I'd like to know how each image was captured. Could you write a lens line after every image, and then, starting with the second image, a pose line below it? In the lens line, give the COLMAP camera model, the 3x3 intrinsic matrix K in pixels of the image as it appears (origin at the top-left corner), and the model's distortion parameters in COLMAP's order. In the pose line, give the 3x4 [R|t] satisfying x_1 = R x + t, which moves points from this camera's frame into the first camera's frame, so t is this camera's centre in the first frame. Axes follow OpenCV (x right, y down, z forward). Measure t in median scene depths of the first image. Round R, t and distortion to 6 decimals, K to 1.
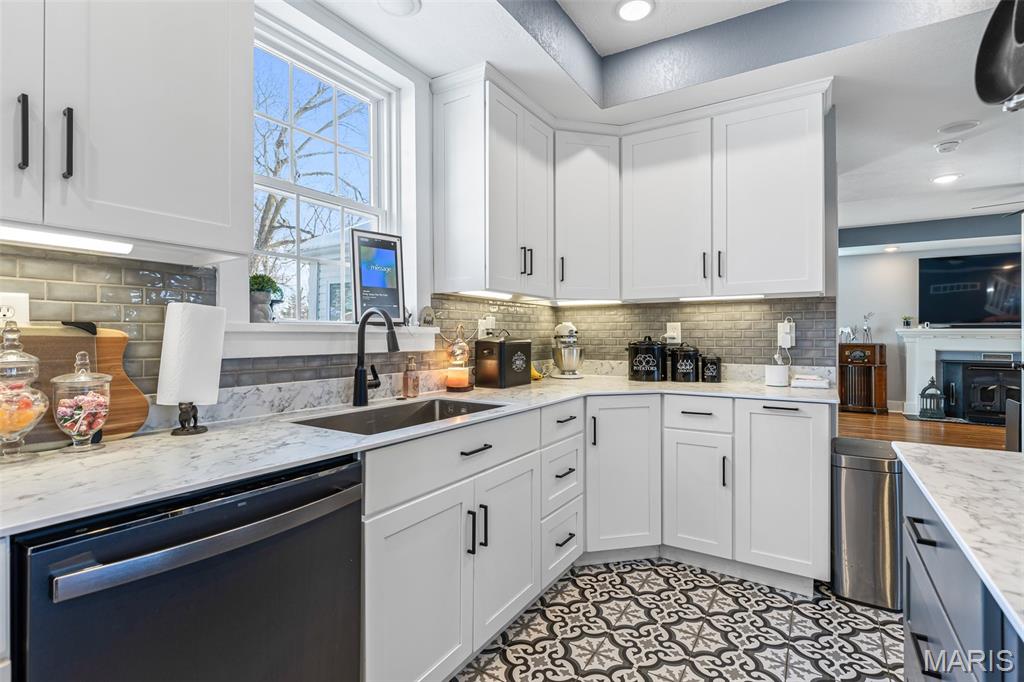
lens RADIAL K [[489.3, 0, 515.2], [0, 489.3, 338.2], [0, 0, 1]] dist [0.000067, 0.000010]
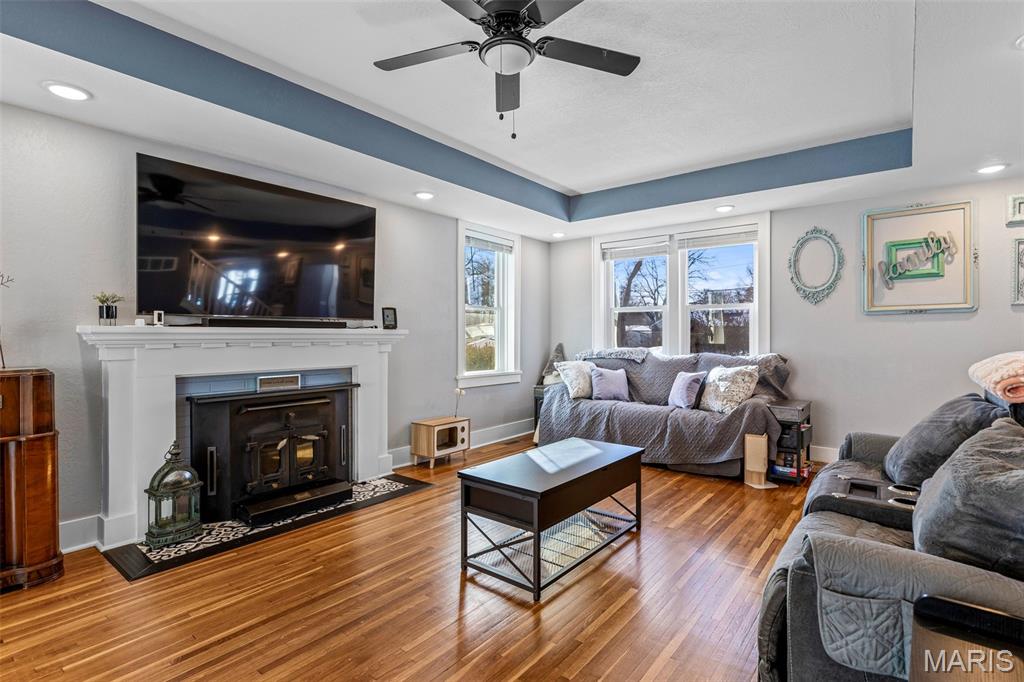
lens RADIAL K [[502.3, 0, 516.3], [0, 502.3, 339.4], [0, 0, 1]] dist [0.002166, 0.000074]
pose [[0.126343, -0.015023, 0.991873, 0.454292], [0.007124, 0.999873, 0.014237, -0.012513], [-0.991961, 0.005267, 0.126434, 0.640644]]
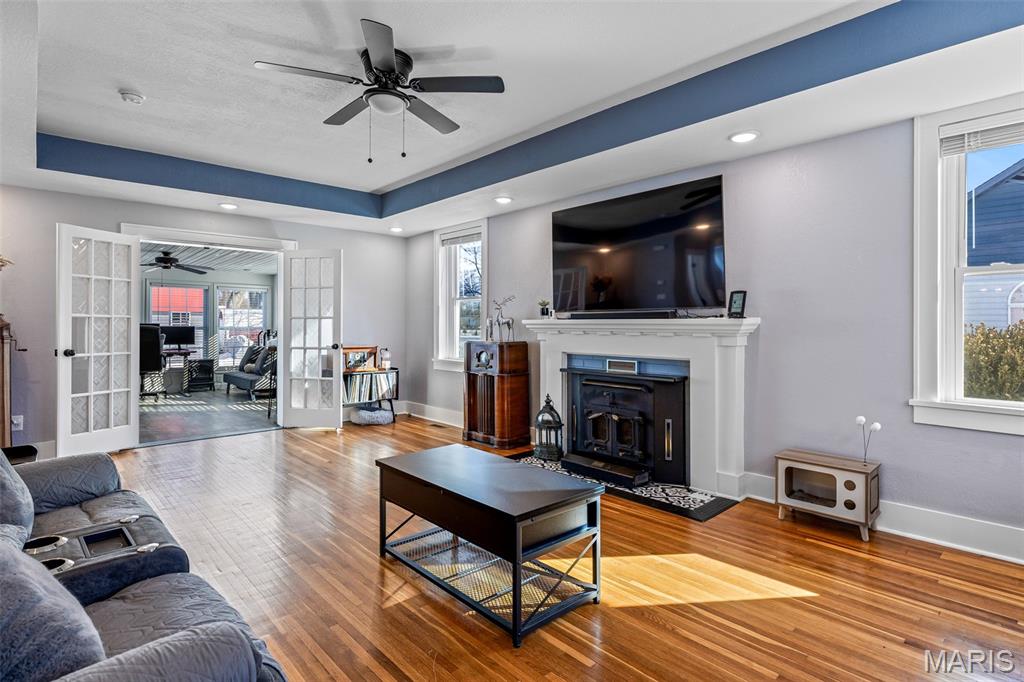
lens RADIAL K [[535.9, 0, 537.2], [0, 535.9, 325.8], [0, 0, 1]] dist [0.002832, 0.000107]
pose [[0.960502, -0.004764, -0.278231, 1.013957], [0.002852, 0.999969, -0.007276, -0.006499], [0.278257, 0.006195, 0.960487, 0.308290]]
